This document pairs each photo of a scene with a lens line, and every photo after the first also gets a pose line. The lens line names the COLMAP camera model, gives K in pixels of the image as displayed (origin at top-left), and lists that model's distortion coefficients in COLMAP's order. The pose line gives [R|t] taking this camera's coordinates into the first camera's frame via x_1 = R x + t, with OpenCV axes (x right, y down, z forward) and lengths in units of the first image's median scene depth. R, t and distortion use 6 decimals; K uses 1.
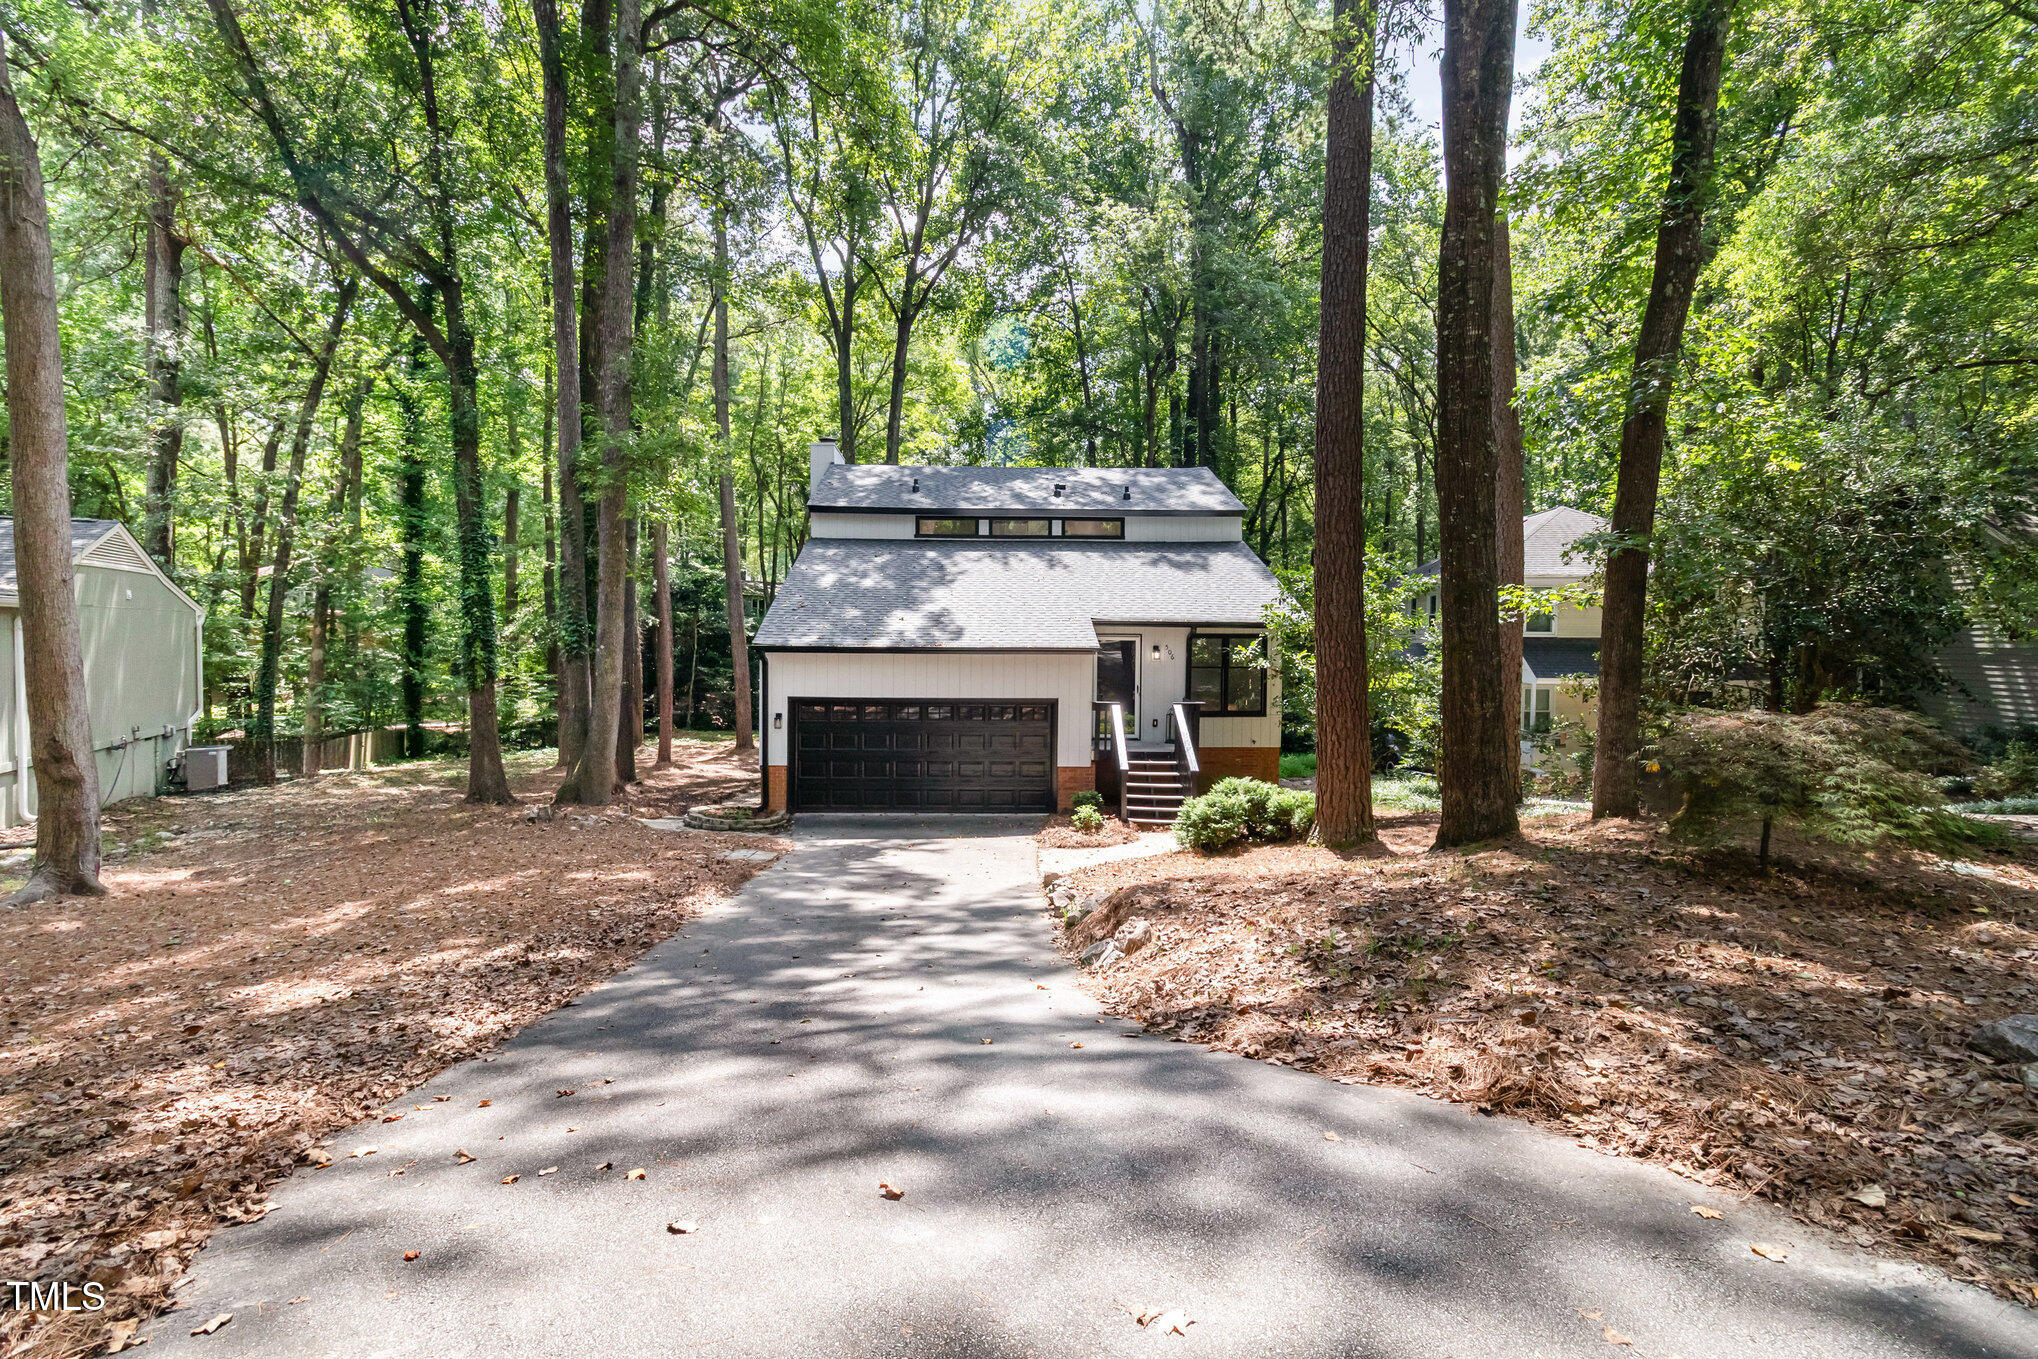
lens RADIAL K [[958.9, 0, 1019.0], [0, 958.9, 679.5], [0, 0, 1]] dist [0.000954, -0.000010]
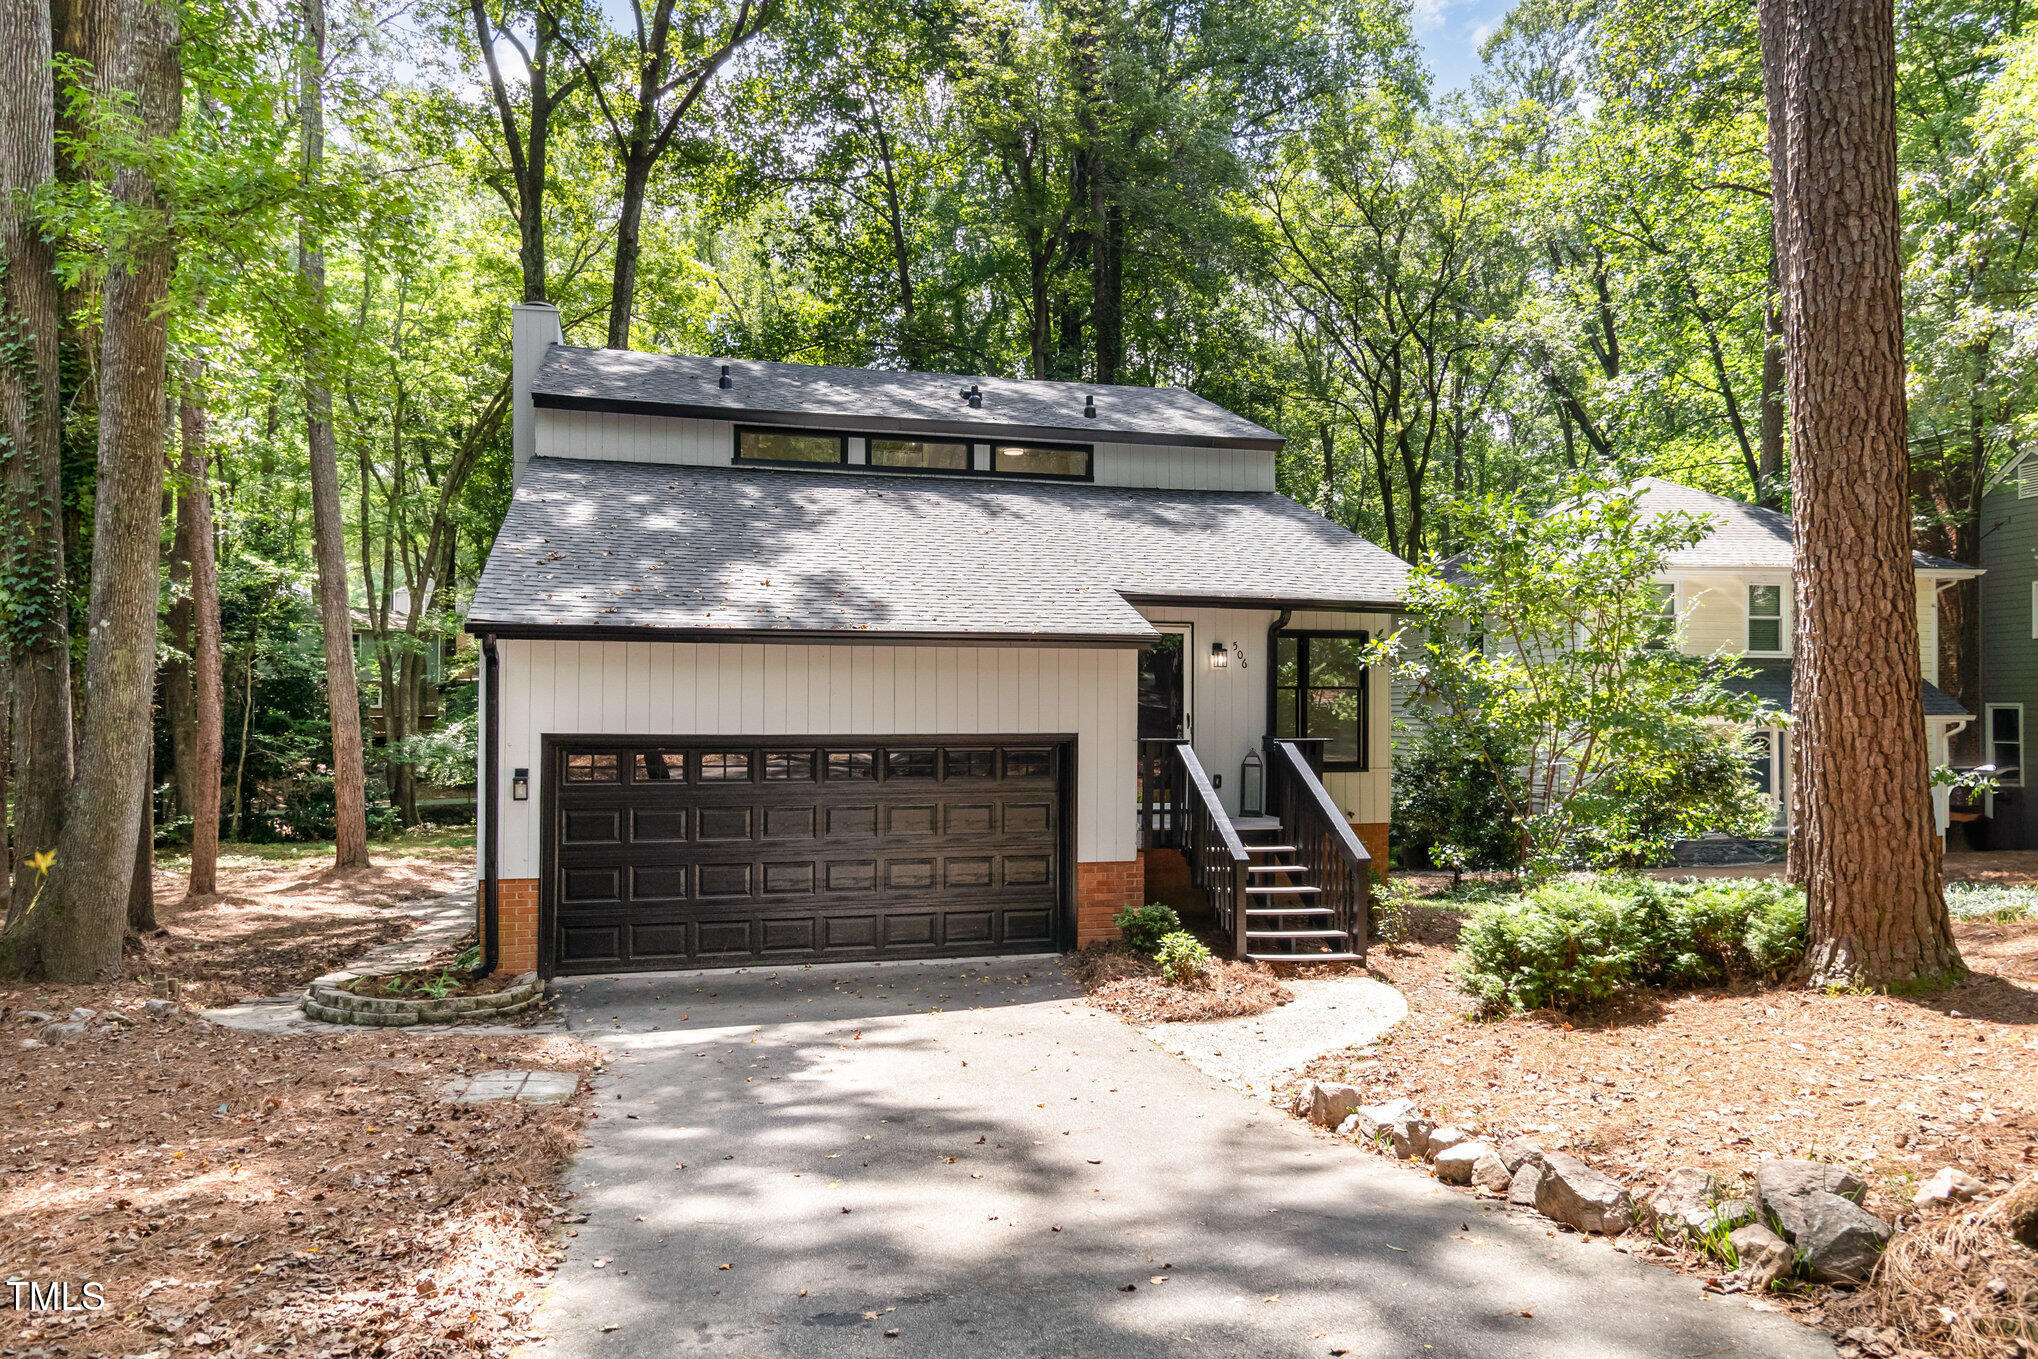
lens RADIAL K [[1295.8, 0, 1020.1], [0, 1295.8, 728.1], [0, 0, 1]] dist [-0.005364, -0.002134]
pose [[0.973817, -0.008831, 0.227162, -0.117956], [0.015952, 0.999437, -0.029532, 0.028805], [-0.226773, 0.032383, 0.973409, 0.241238]]
